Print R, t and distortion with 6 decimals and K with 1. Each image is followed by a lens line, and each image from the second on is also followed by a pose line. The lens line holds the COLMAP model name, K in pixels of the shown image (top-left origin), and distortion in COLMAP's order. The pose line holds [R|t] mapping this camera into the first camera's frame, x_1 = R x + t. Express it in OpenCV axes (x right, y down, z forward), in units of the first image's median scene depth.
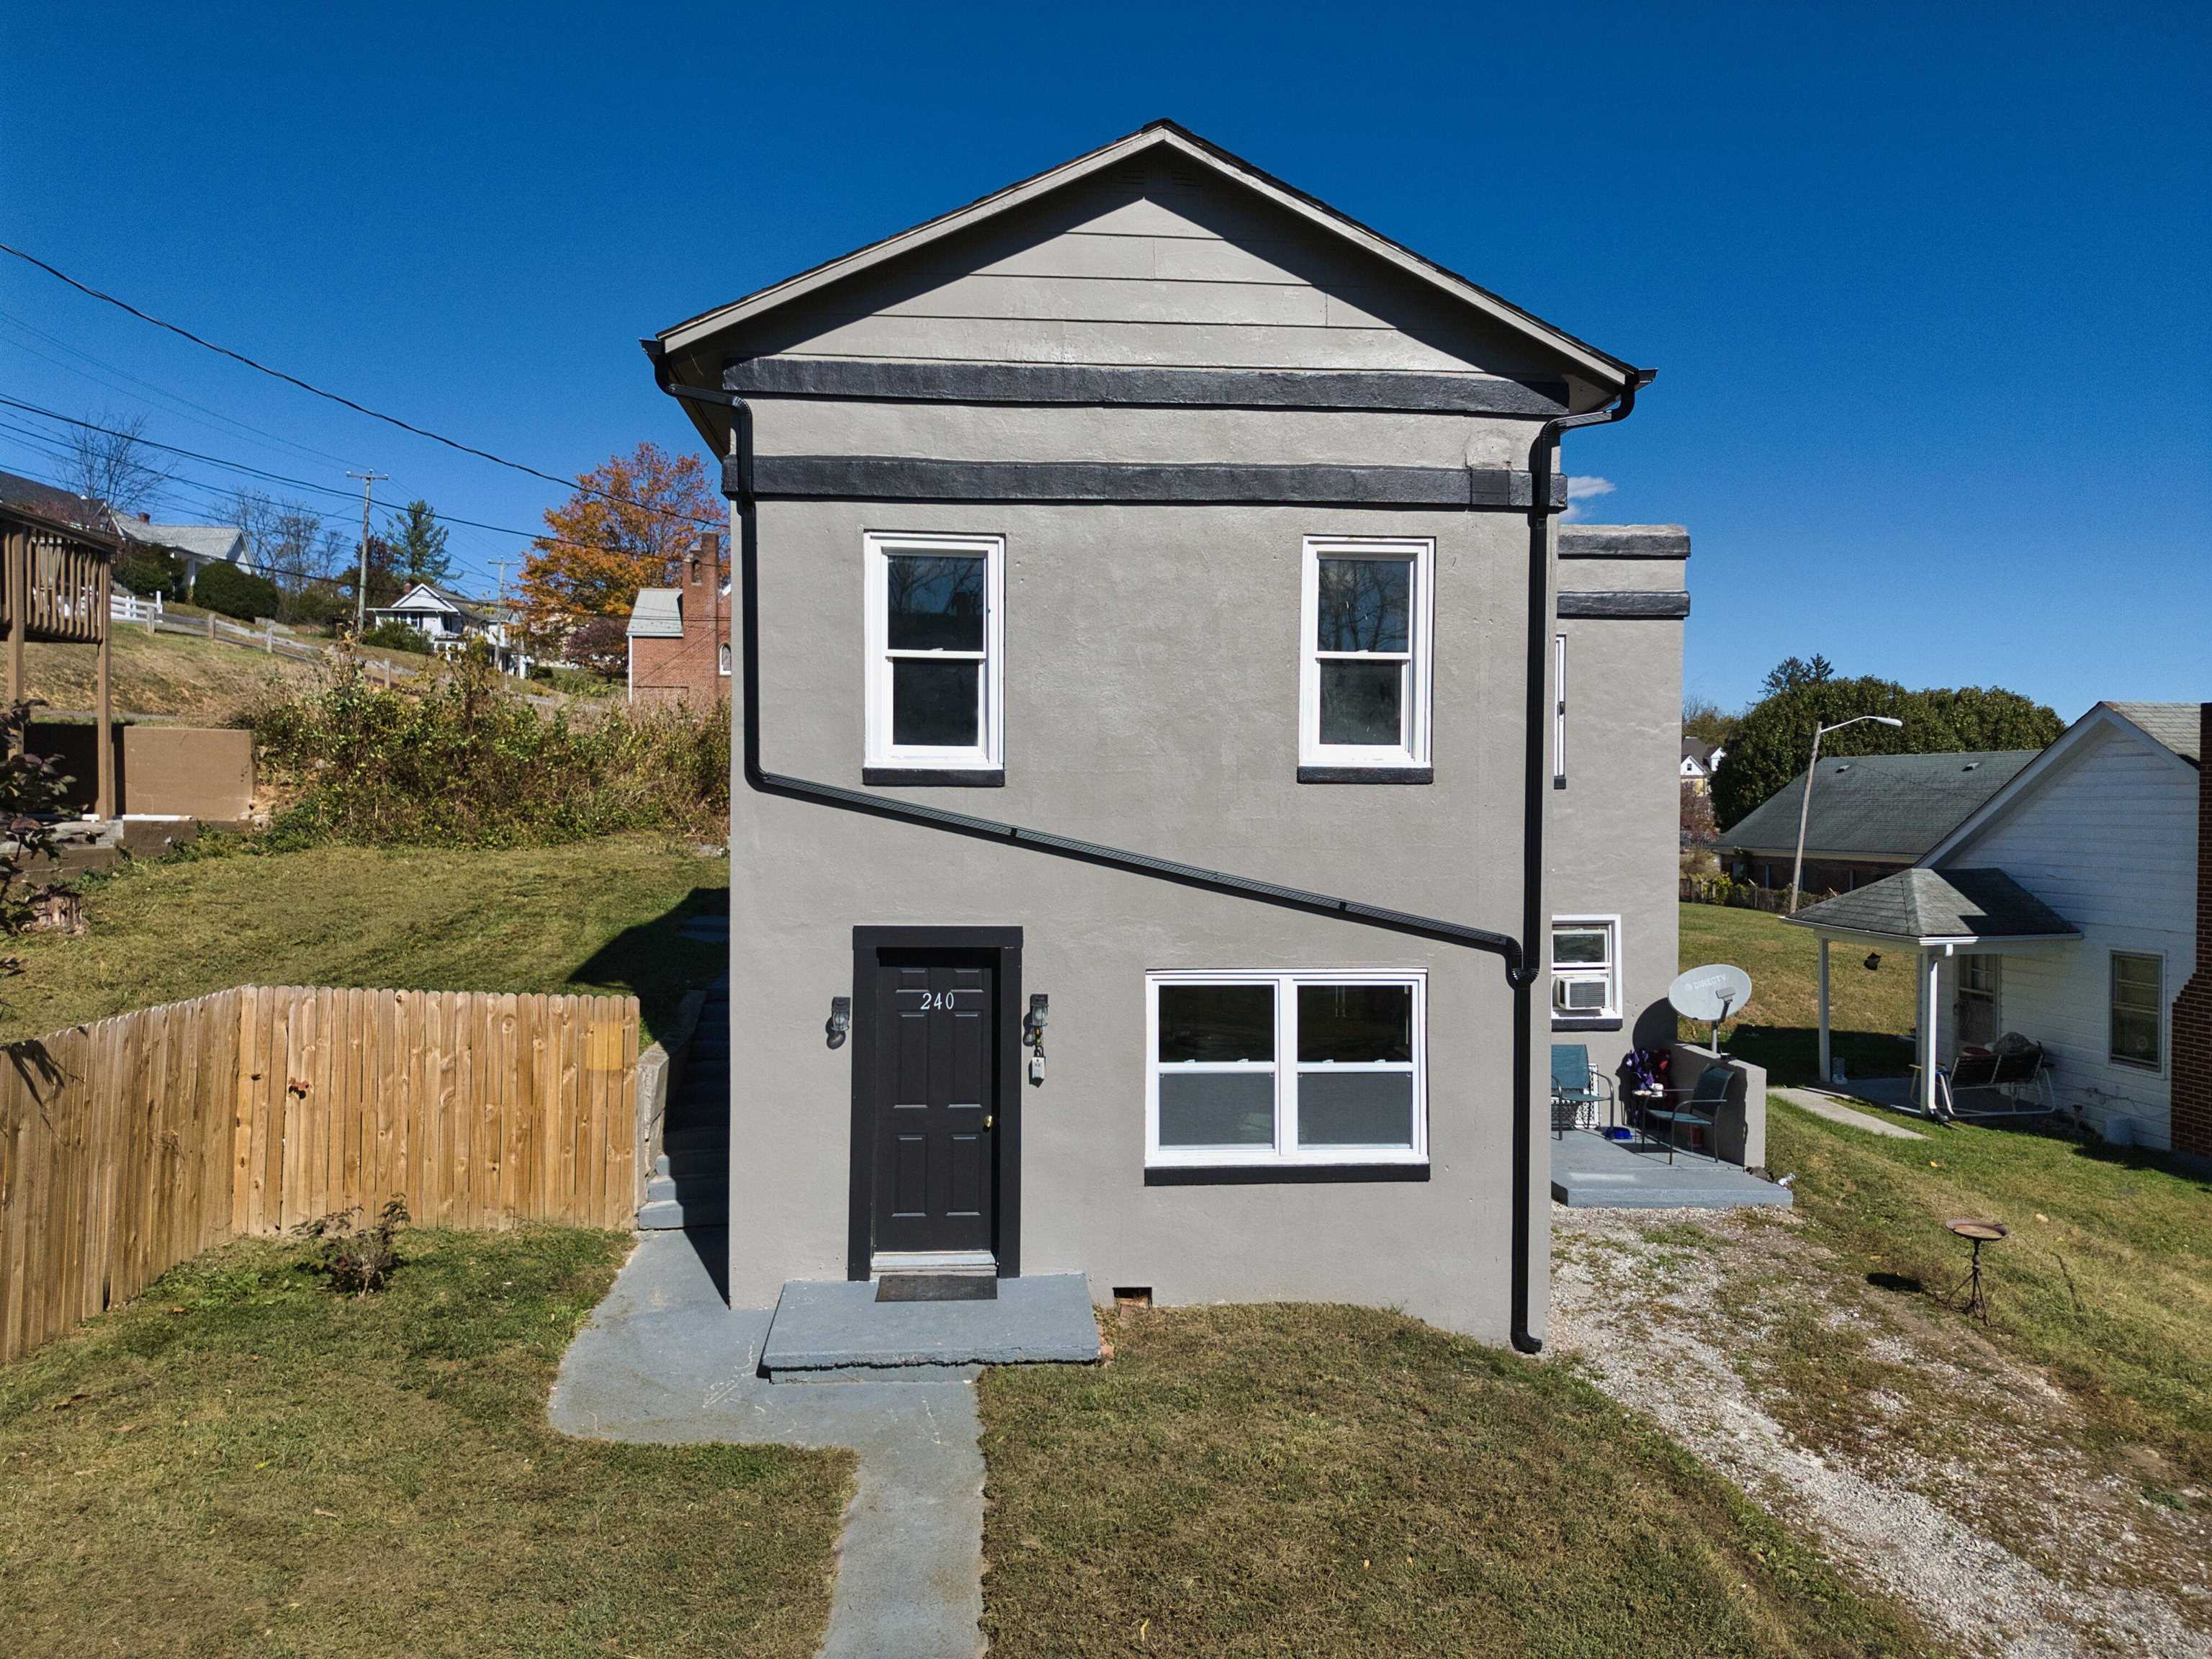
lens RADIAL K [[1547.4, 0, 1106.0], [0, 1547.4, 829.5], [0, 0, 1]] dist [0.076659, -0.075061]
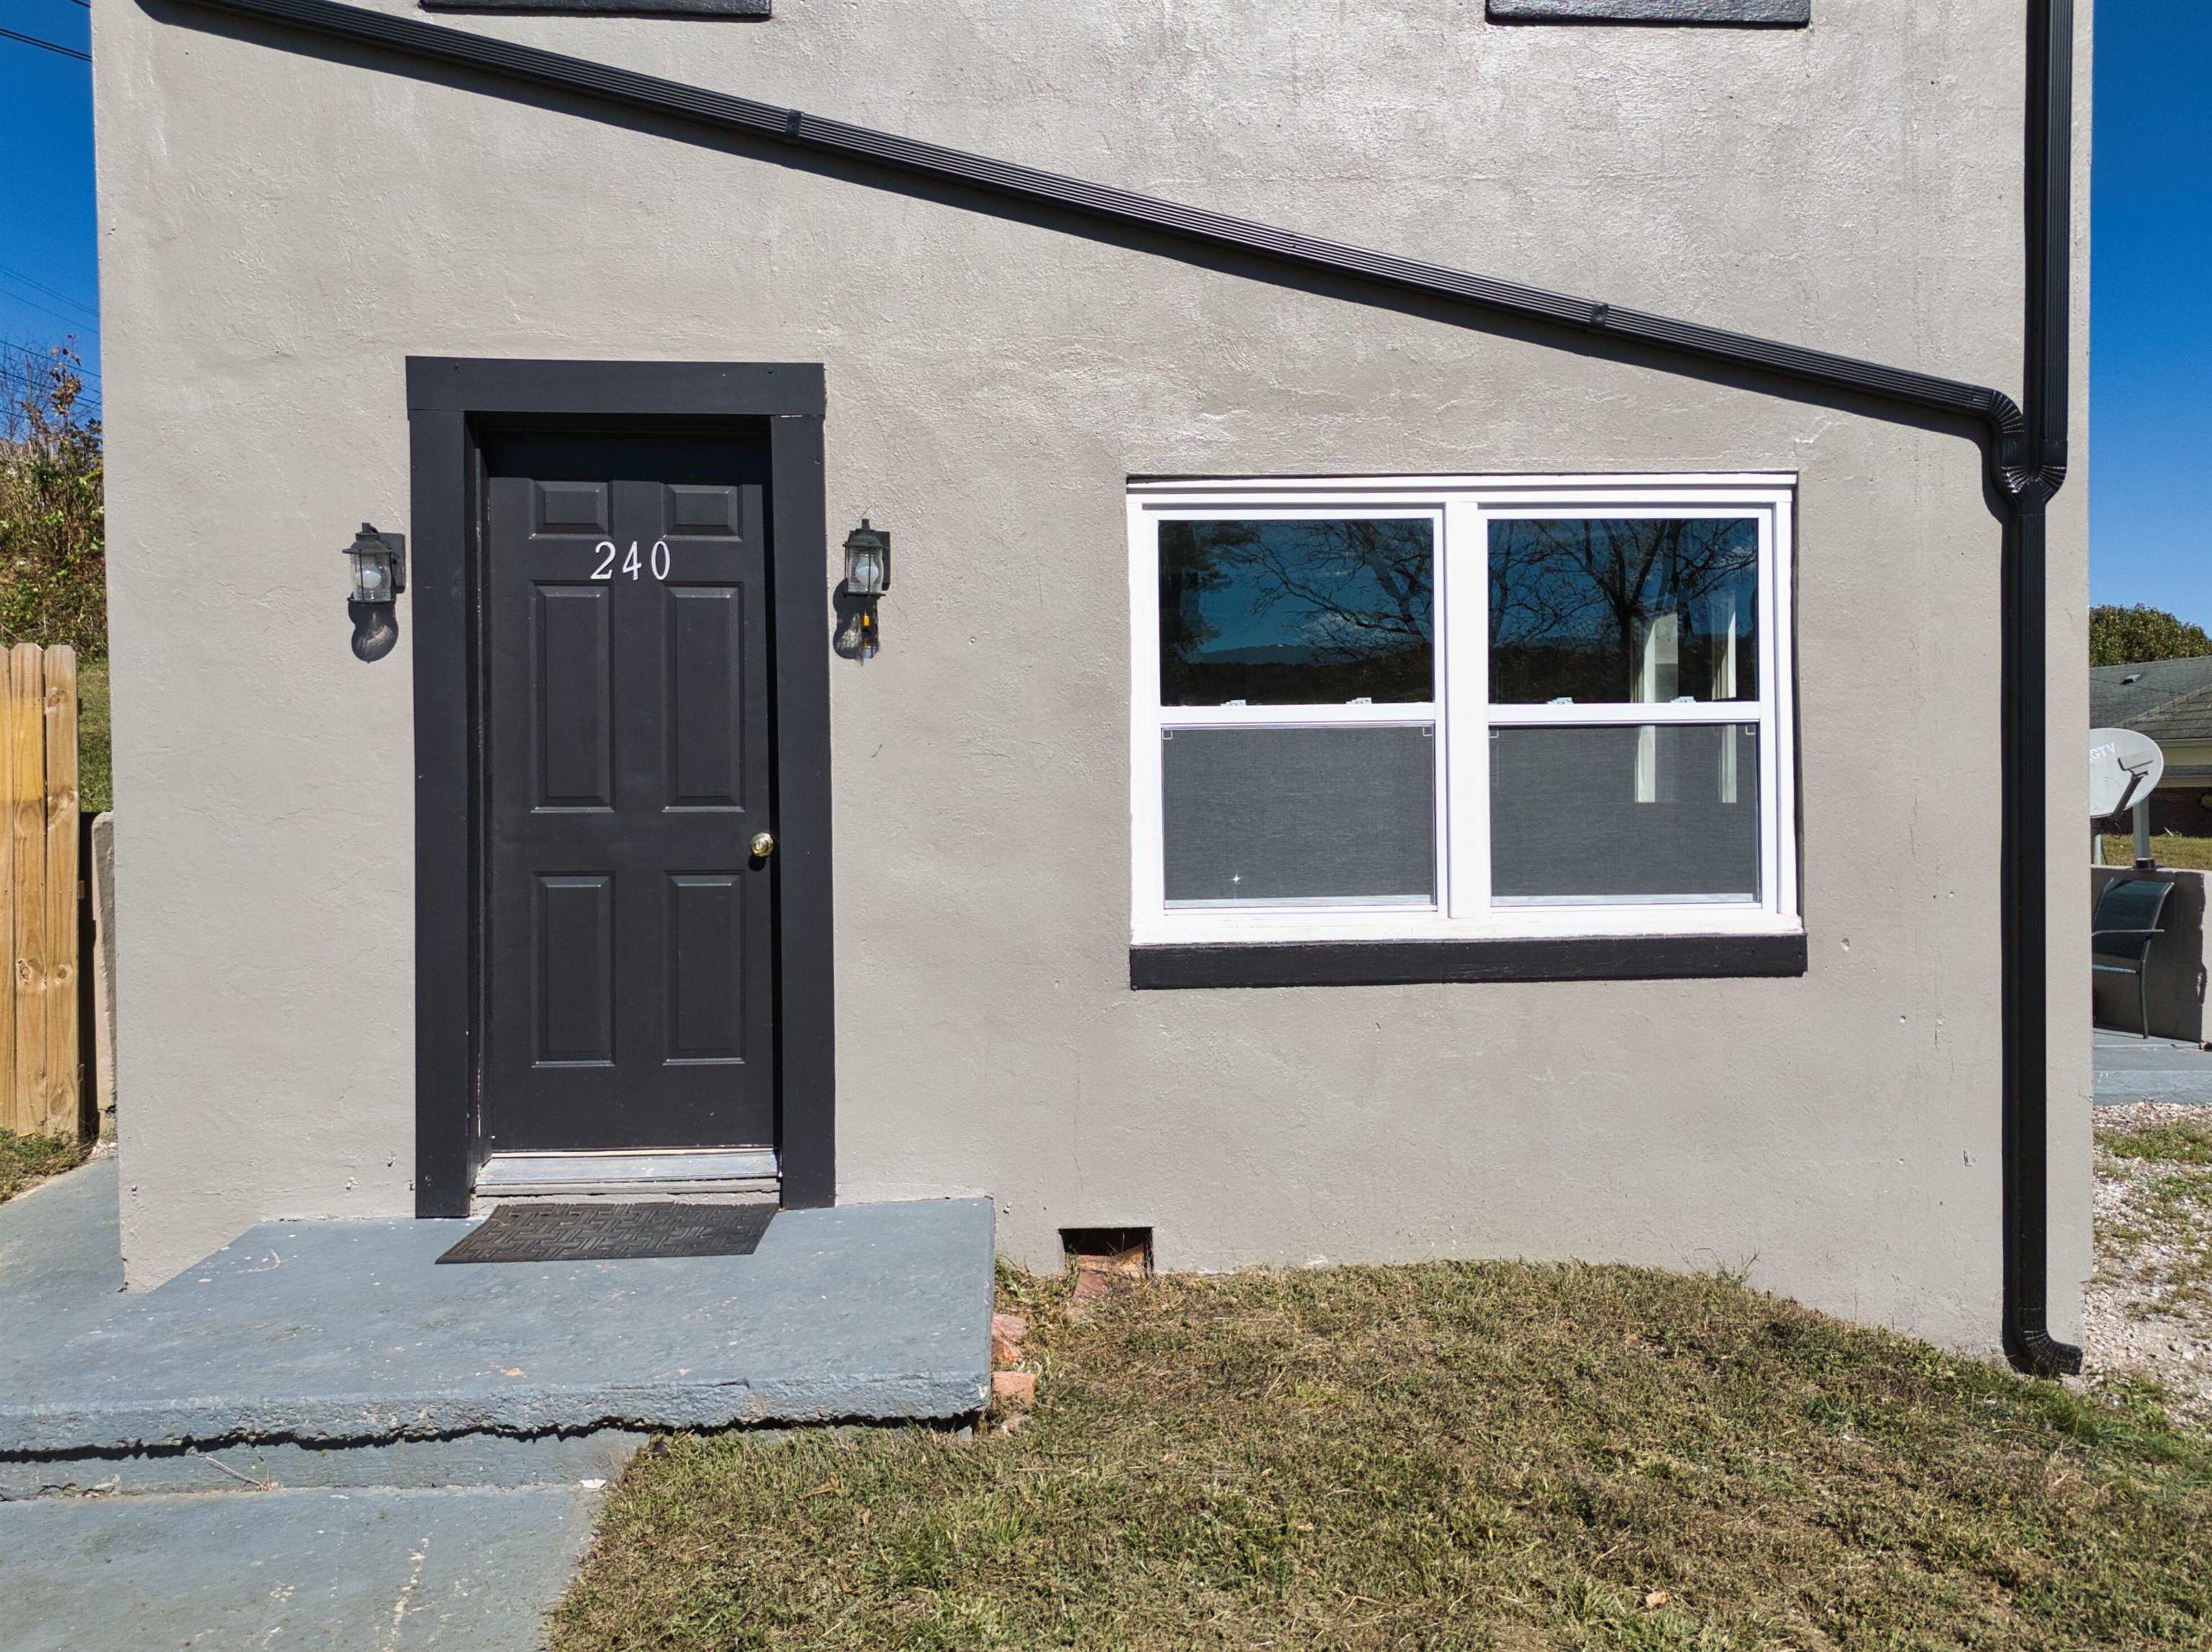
lens RADIAL K [[1502.4, 0, 1111.7], [0, 1502.4, 863.8], [0, 0, 1]] dist [0.035231, -0.001701]
pose [[0.999648, -0.014885, -0.021964, 0.029059], [0.015027, 0.999867, 0.006331, 0.192149], [0.021867, -0.006658, 0.999739, 0.591858]]
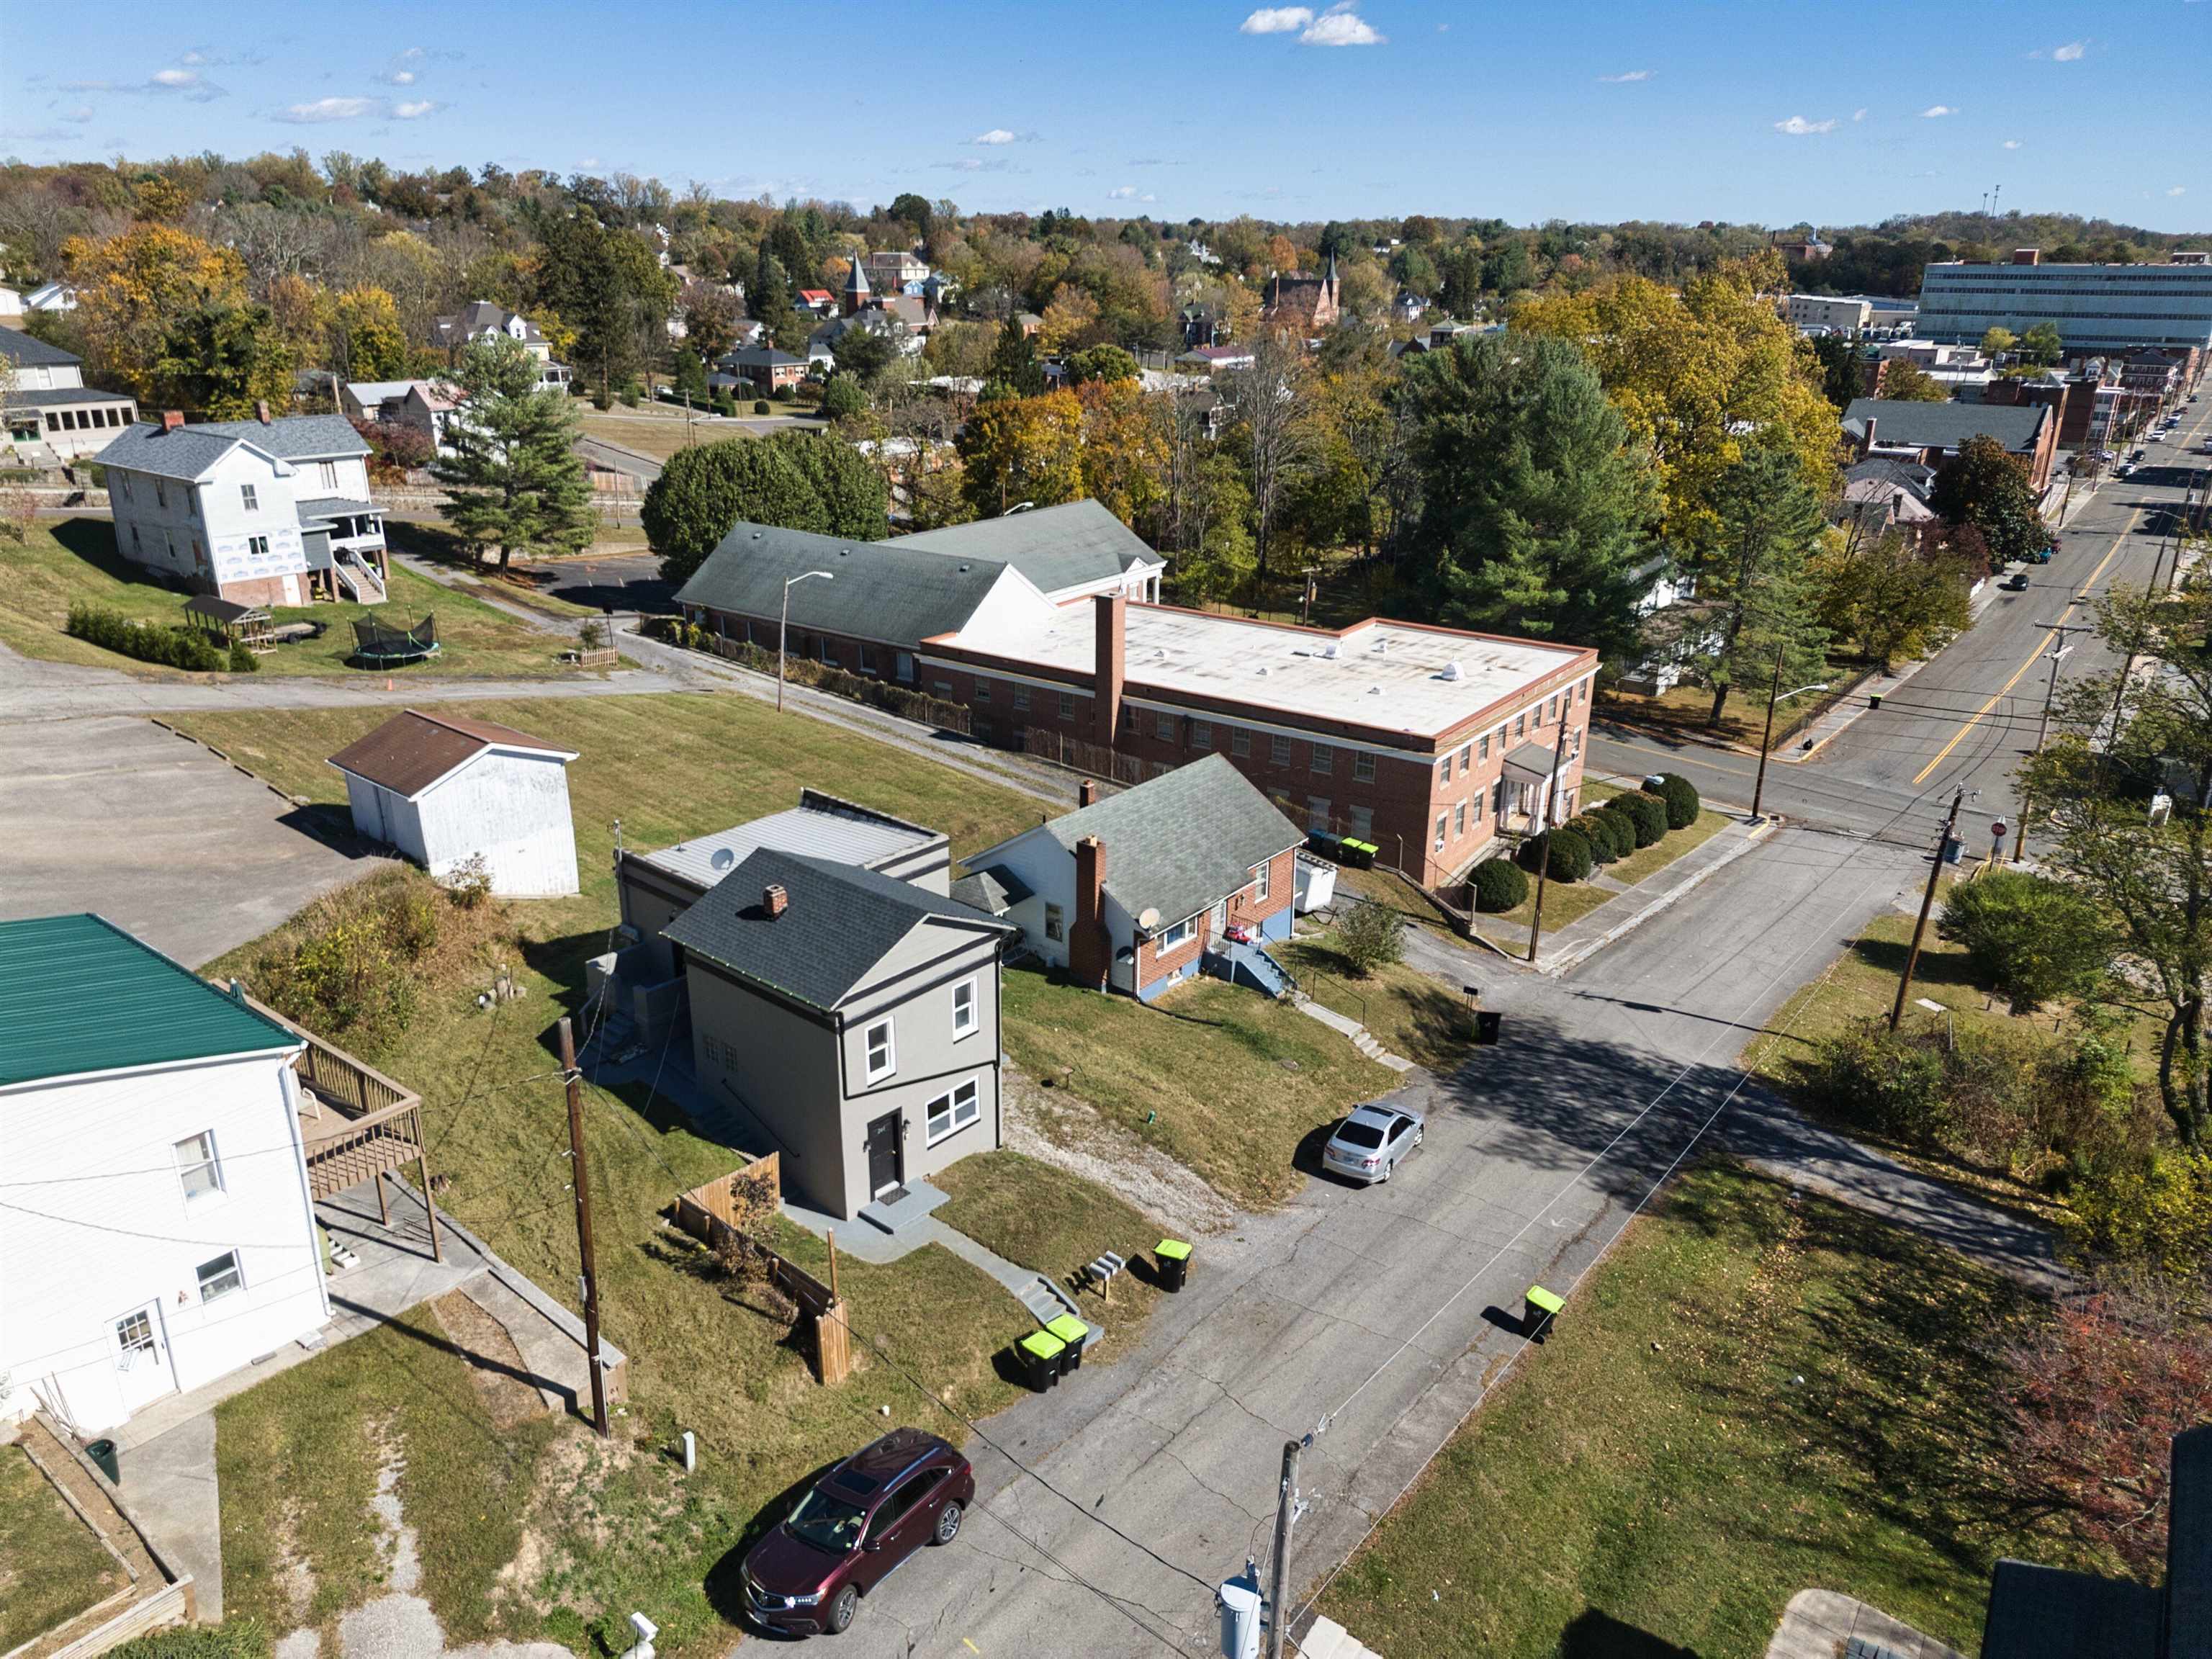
lens RADIAL K [[1547.4, 0, 1106.0], [0, 1547.4, 829.5], [0, 0, 1]] dist [0.076659, -0.075061]
pose [[0.723482, -0.243365, 0.646025, -1.986329], [0.005811, 0.937916, 0.346815, -1.890143], [-0.690319, -0.247160, 0.679979, -1.781583]]
